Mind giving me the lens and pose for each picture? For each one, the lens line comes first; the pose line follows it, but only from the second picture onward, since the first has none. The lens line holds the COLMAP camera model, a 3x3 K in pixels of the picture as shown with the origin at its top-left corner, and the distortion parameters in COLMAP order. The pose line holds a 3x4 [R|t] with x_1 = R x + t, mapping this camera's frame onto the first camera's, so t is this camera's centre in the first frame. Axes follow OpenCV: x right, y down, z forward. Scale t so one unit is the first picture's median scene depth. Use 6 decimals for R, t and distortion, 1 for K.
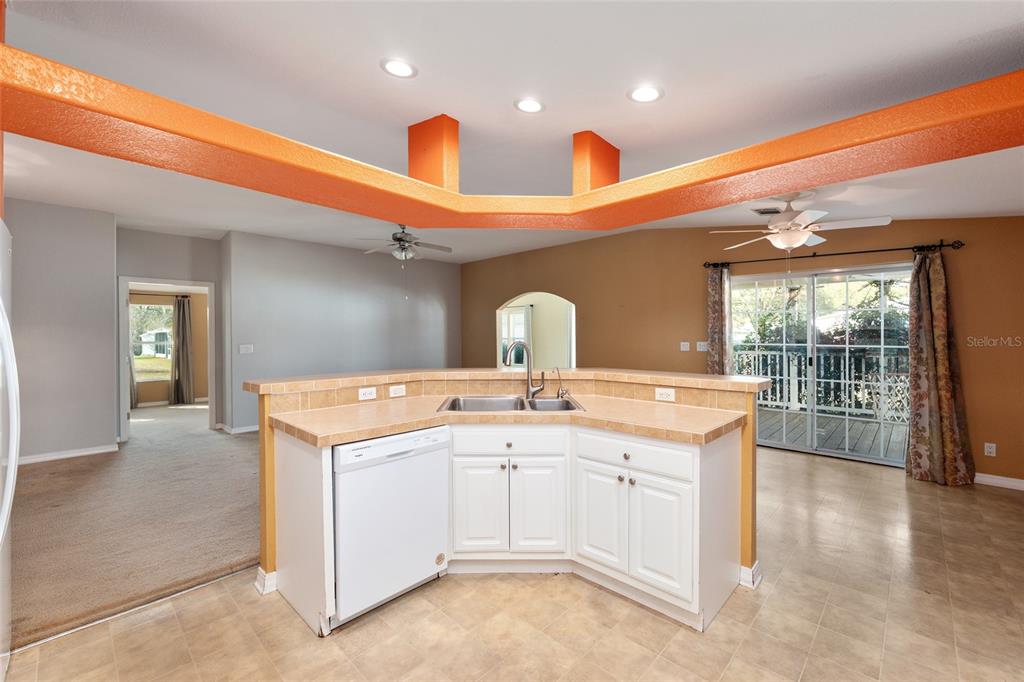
lens RADIAL K [[419.9, 0, 497.4], [0, 419.9, 336.2], [0, 0, 1]] dist [-0.014028, 0.000662]
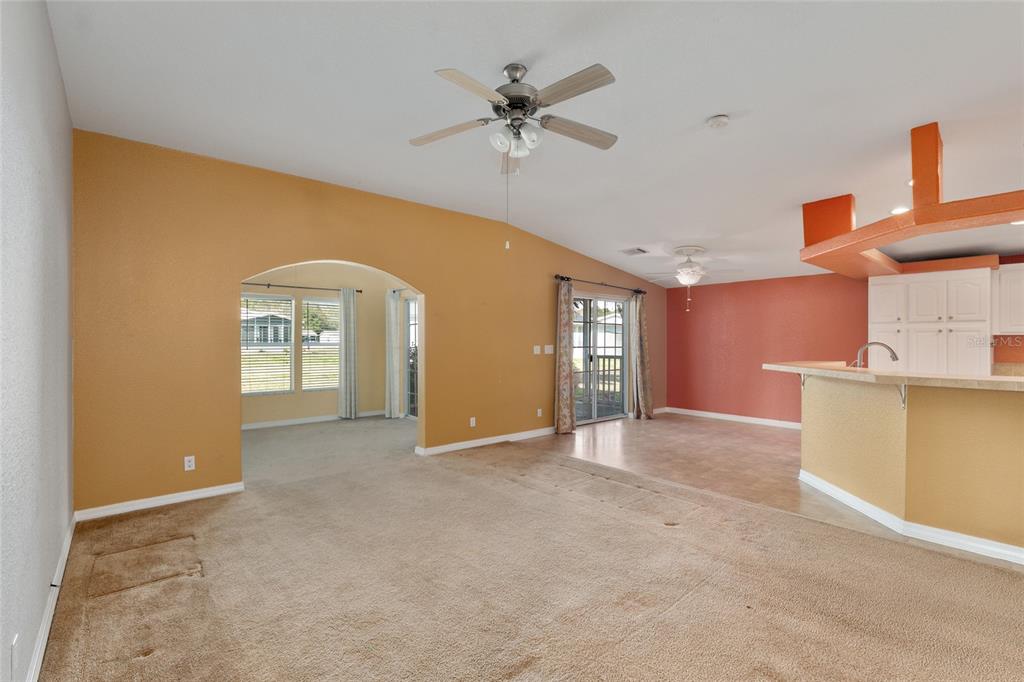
lens RADIAL K [[451.5, 0, 510.6], [0, 451.5, 343.5], [0, 0, 1]] dist [-0.001053, -0.000884]
pose [[0.059433, -0.004199, 0.998223, -0.673110], [-0.001014, 0.999990, 0.004267, 0.003364], [-0.998232, -0.001266, 0.059429, 0.998360]]
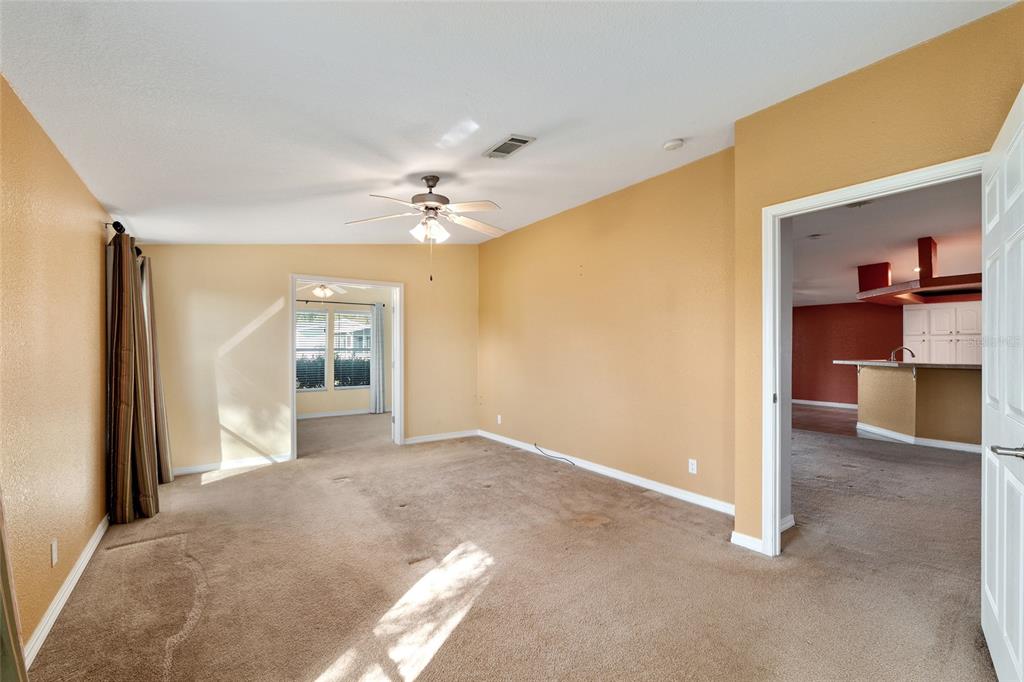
lens RADIAL K [[419.9, 0, 515.4], [0, 419.9, 346.1], [0, 0, 1]] dist [-0.014028, 0.000662]
pose [[0.164648, 0.007131, 0.986327, -1.236226], [-0.002260, 0.999974, -0.006852, 0.010492], [-0.986350, -0.001101, 0.164660, 1.333902]]
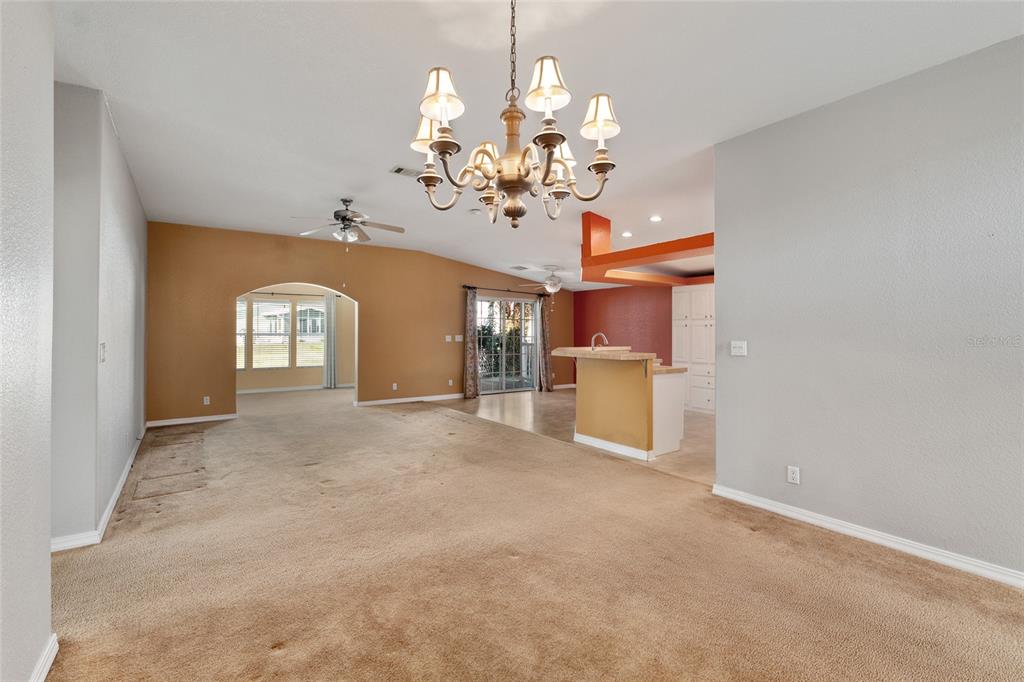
lens RADIAL K [[451.5, 0, 512.5], [0, 451.5, 329.3], [0, 0, 1]] dist [-0.001053, -0.000884]
pose [[0.148130, 0.007025, 0.988943, -1.091705], [-0.002019, 0.999975, -0.006801, 0.002038], [-0.988966, -0.000989, 0.148140, 0.540836]]
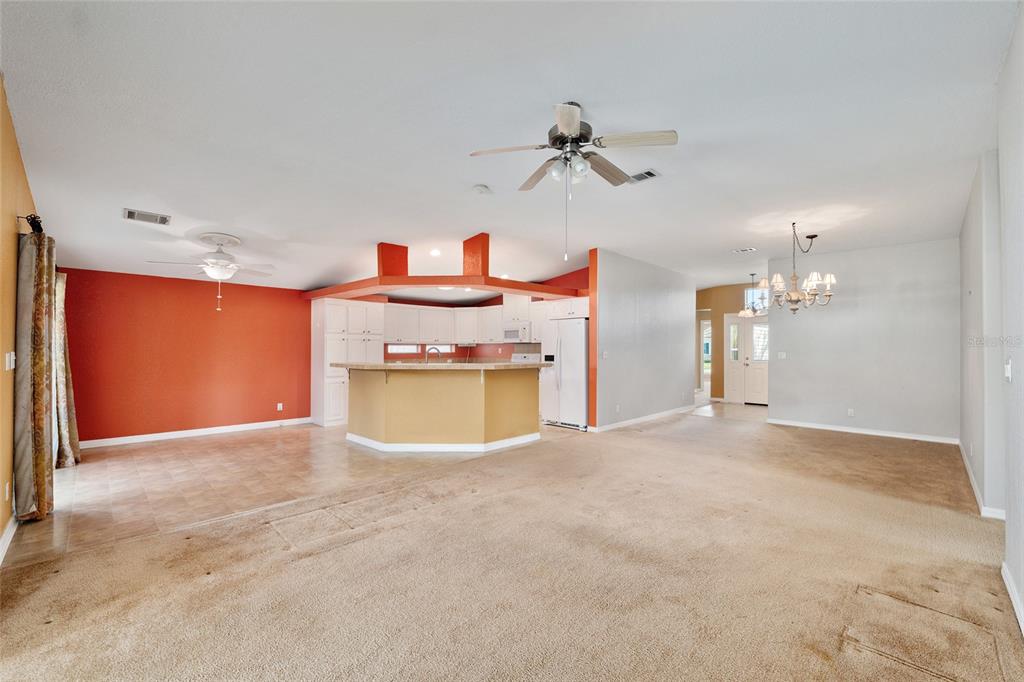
lens RADIAL K [[419.9, 0, 512.8], [0, 419.9, 341.2], [0, 0, 1]] dist [-0.014028, 0.000662]
pose [[-0.999957, -0.002318, -0.009034, -0.154469], [-0.002150, 0.999826, -0.018517, 0.007281], [0.009076, -0.018497, -0.999788, 1.495547]]
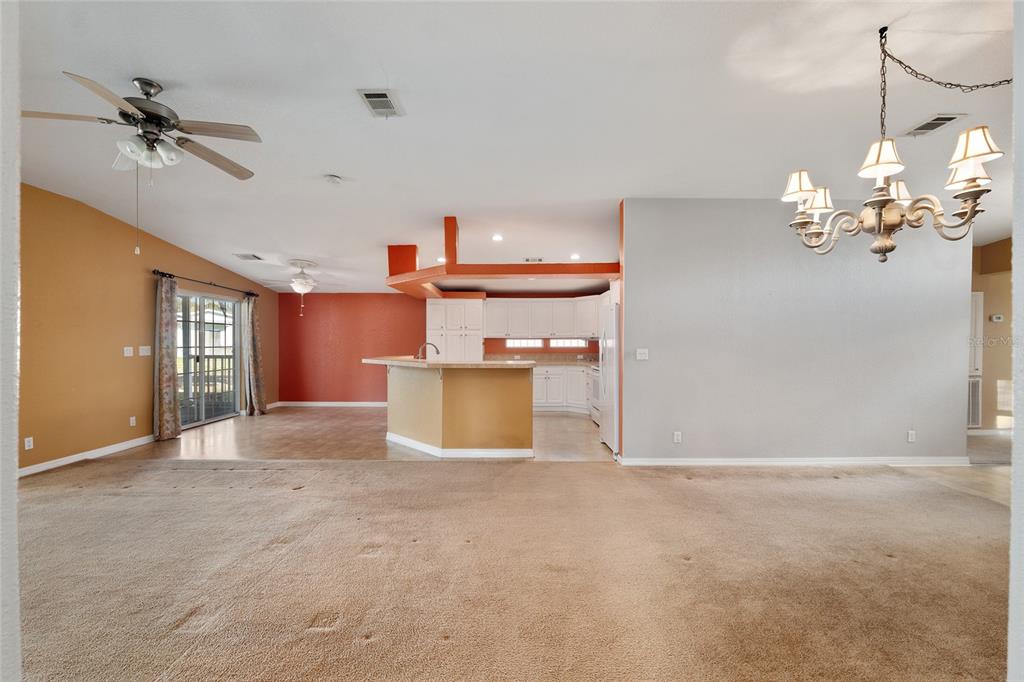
lens RADIAL K [[419.9, 0, 510.5], [0, 419.9, 344.6], [0, 0, 1]] dist [-0.014028, 0.000662]
pose [[-0.717780, -0.008230, 0.696221, -0.796720], [-0.001954, 0.999950, 0.009805, -0.002063], [-0.696267, 0.005678, -0.717760, 1.070064]]
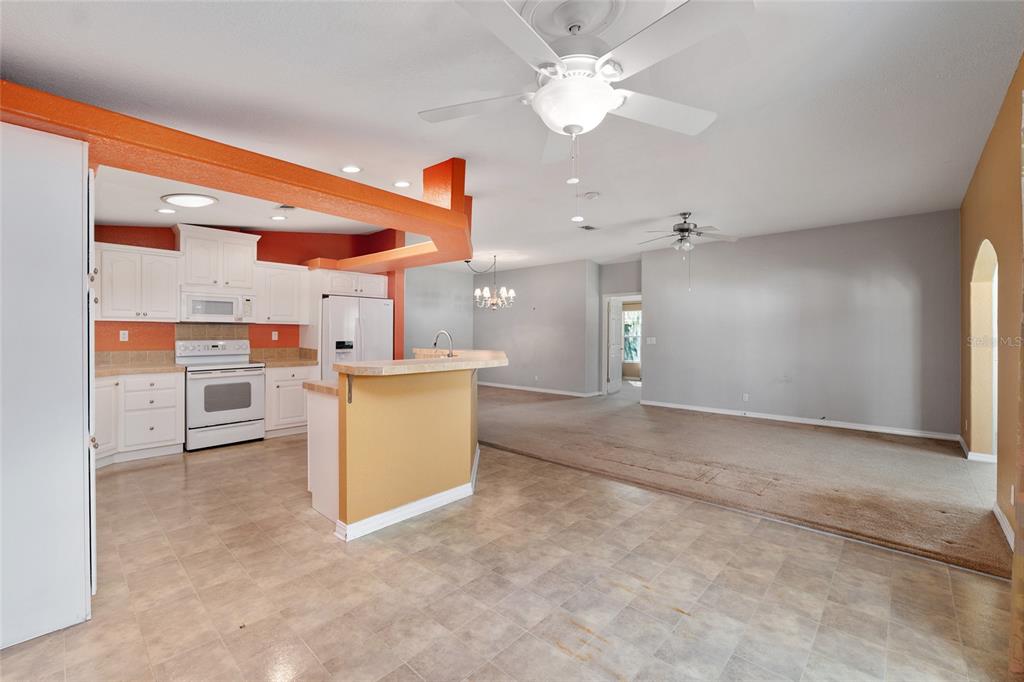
lens RADIAL K [[419.9, 0, 510.0], [0, 419.9, 336.5], [0, 0, 1]] dist [-0.014028, 0.000662]
pose [[0.033664, 0.007339, -0.999406, 0.729173], [-0.002813, 0.999970, 0.007248, 0.006995], [0.999429, 0.002567, 0.033684, 0.581411]]
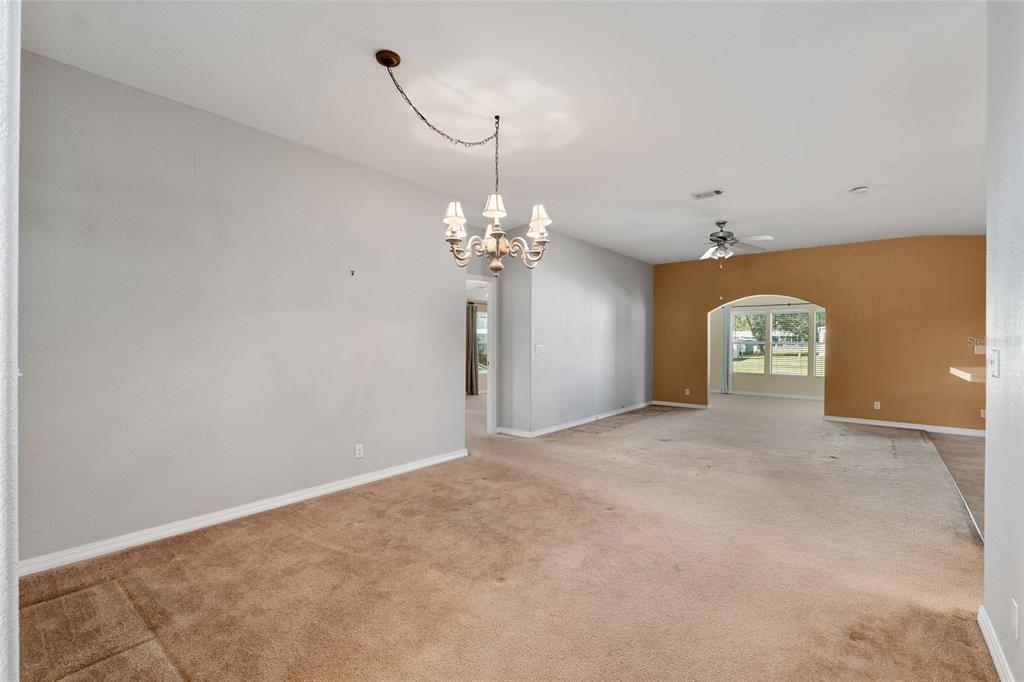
lens RADIAL K [[451.5, 0, 511.1], [0, 451.5, 344.5], [0, 0, 1]] dist [-0.001053, -0.000884]
pose [[0.994053, 0.006411, 0.108707, -0.820604], [-0.007279, 0.999945, 0.007593, 0.009784], [-0.108652, -0.008339, 0.994045, 0.021156]]
